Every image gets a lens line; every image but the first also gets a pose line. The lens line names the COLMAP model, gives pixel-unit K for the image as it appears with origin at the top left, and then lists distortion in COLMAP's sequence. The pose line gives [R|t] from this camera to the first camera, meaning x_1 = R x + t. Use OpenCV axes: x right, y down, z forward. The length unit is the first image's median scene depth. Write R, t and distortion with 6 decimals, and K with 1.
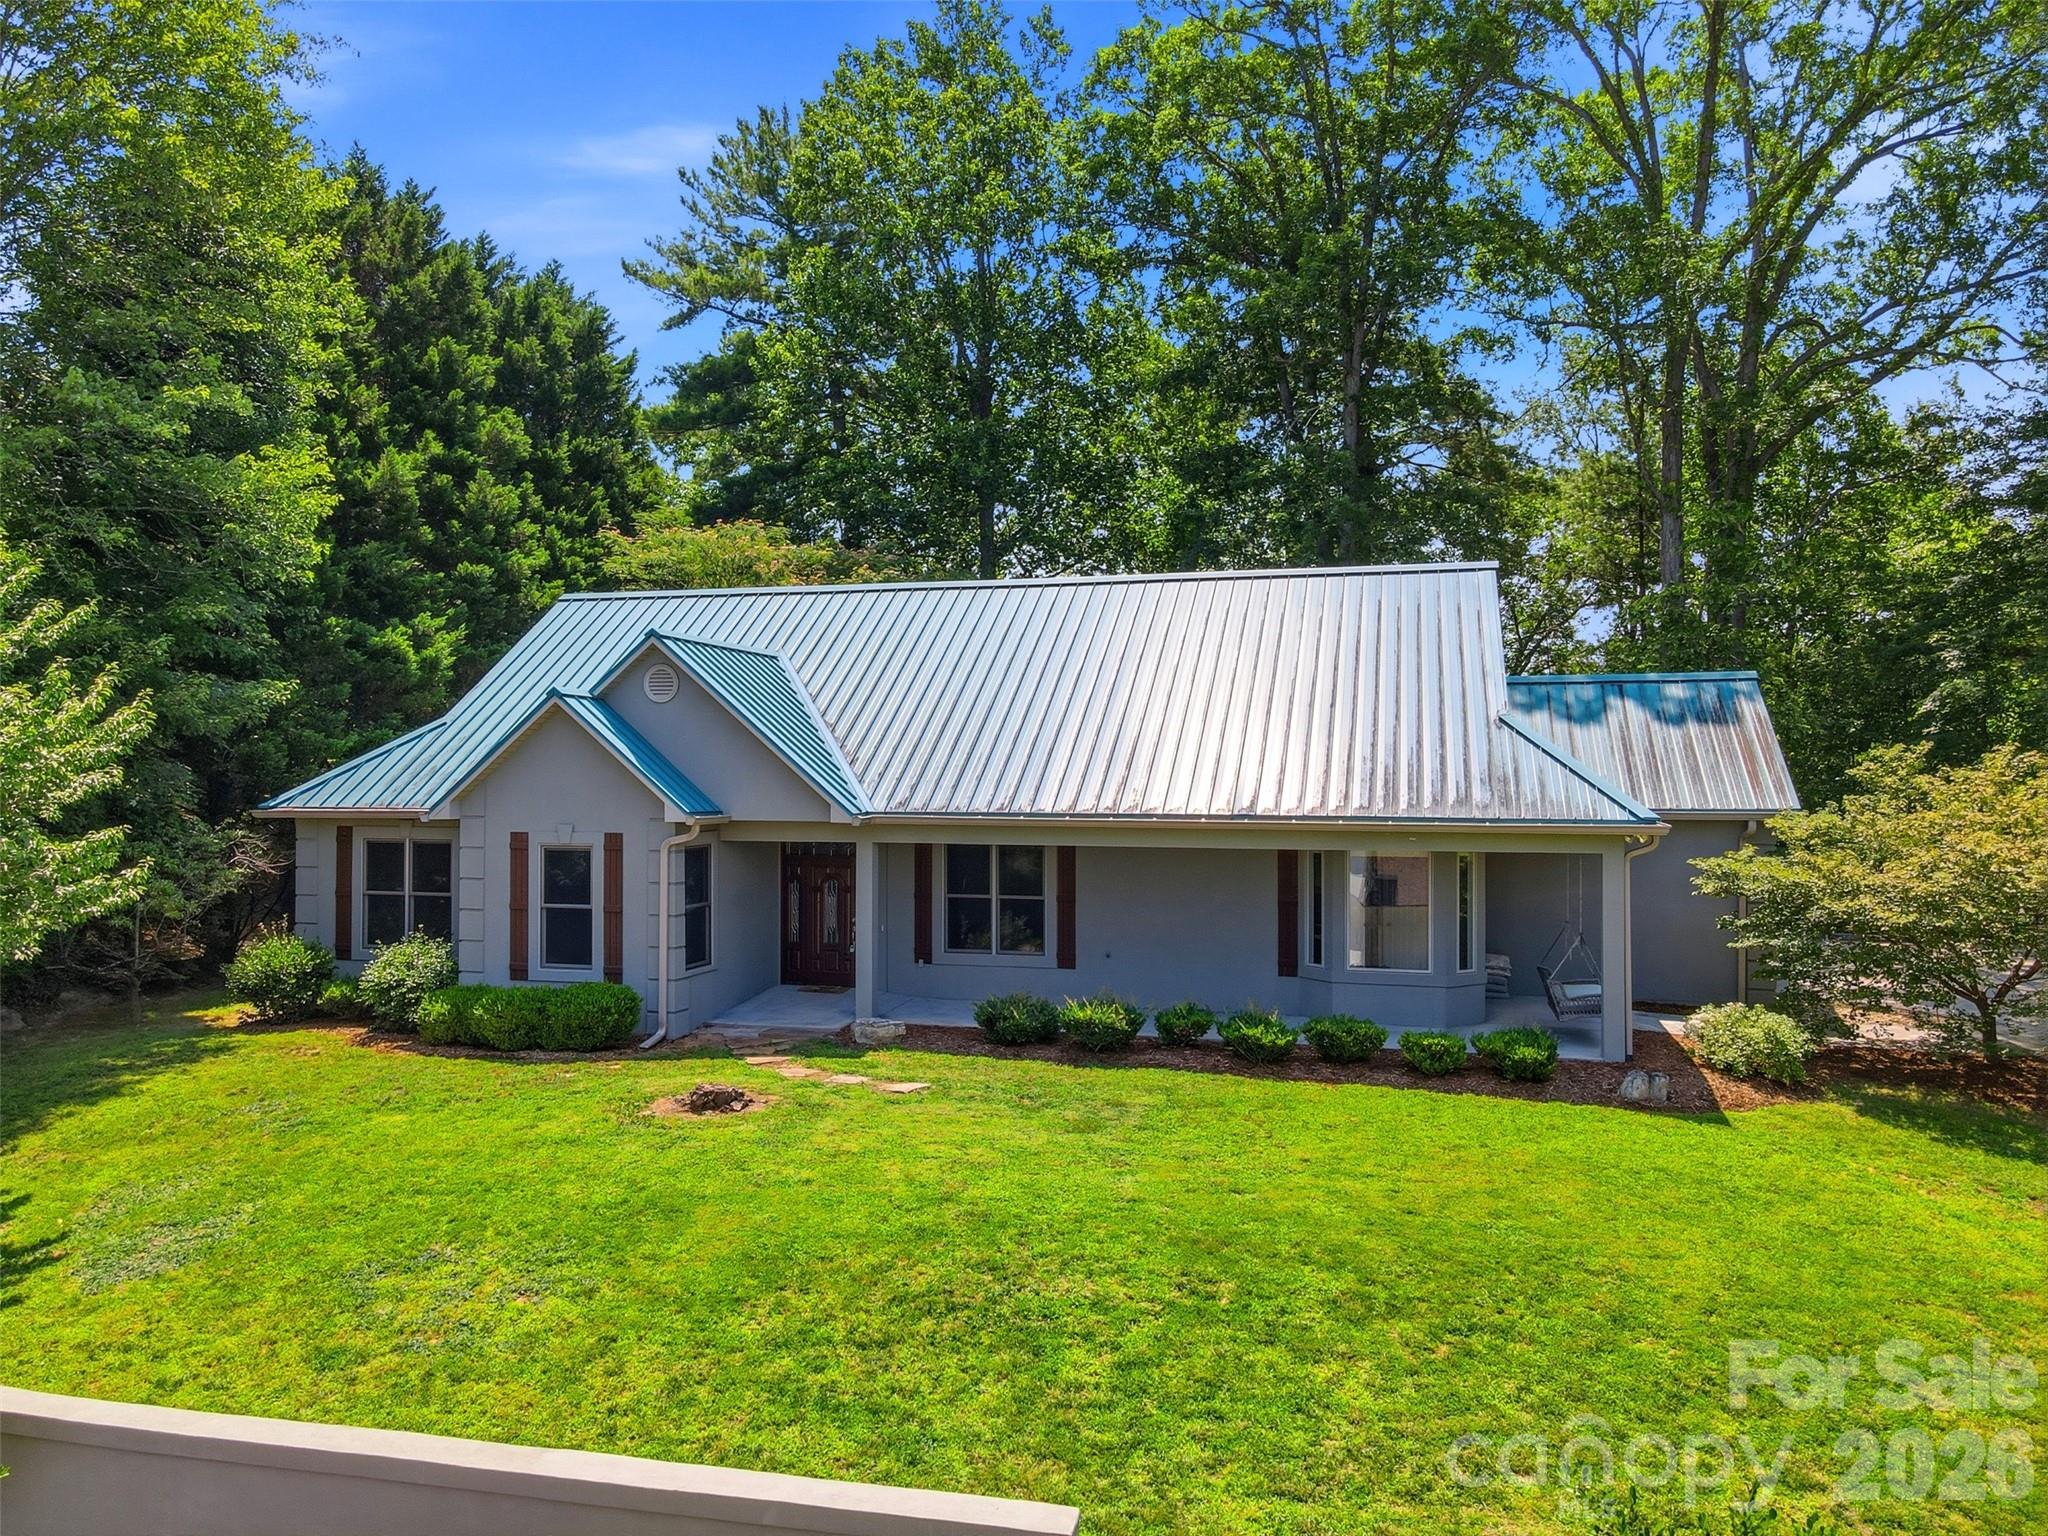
lens RADIAL K [[1544.6, 0, 1024.0], [0, 1544.6, 768.0], [0, 0, 1]] dist [0.027394, 0.000164]
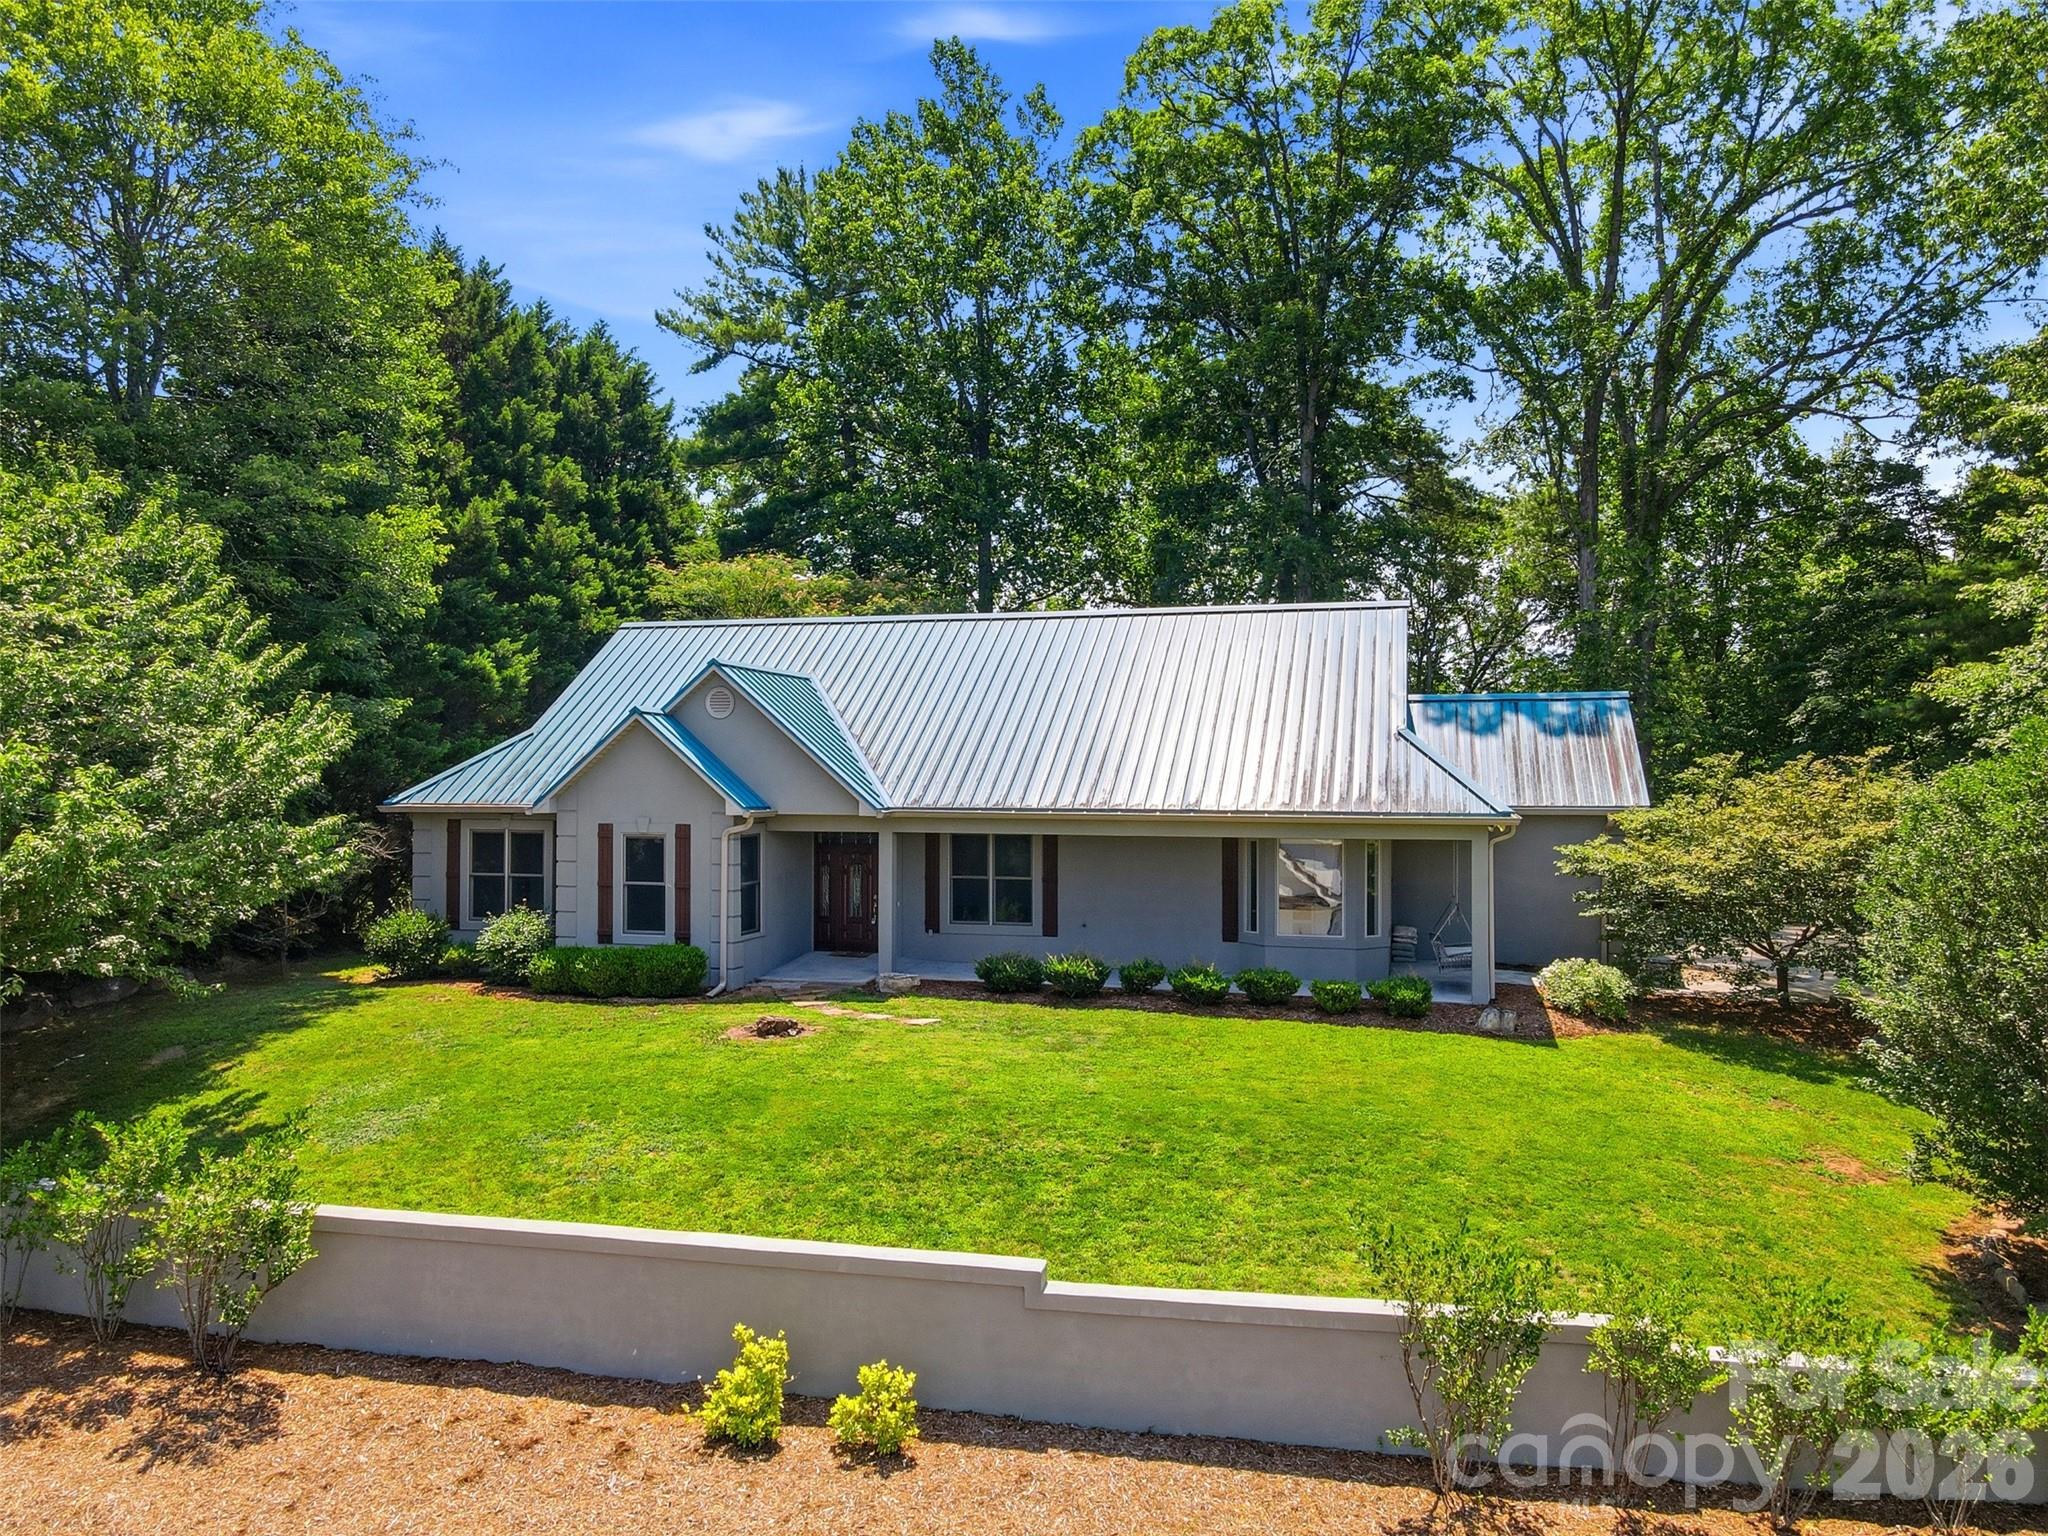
lens RADIAL K [[1567.3, 0, 1024.0], [0, 1567.3, 768.0], [0, 0, 1]] dist [-0.000452, -0.000183]
pose [[0.999998, 0.000994, 0.001612, 0.004336], [-0.000992, 0.999998, -0.001513, -0.001091], [-0.001613, 0.001512, 0.999998, -0.222893]]
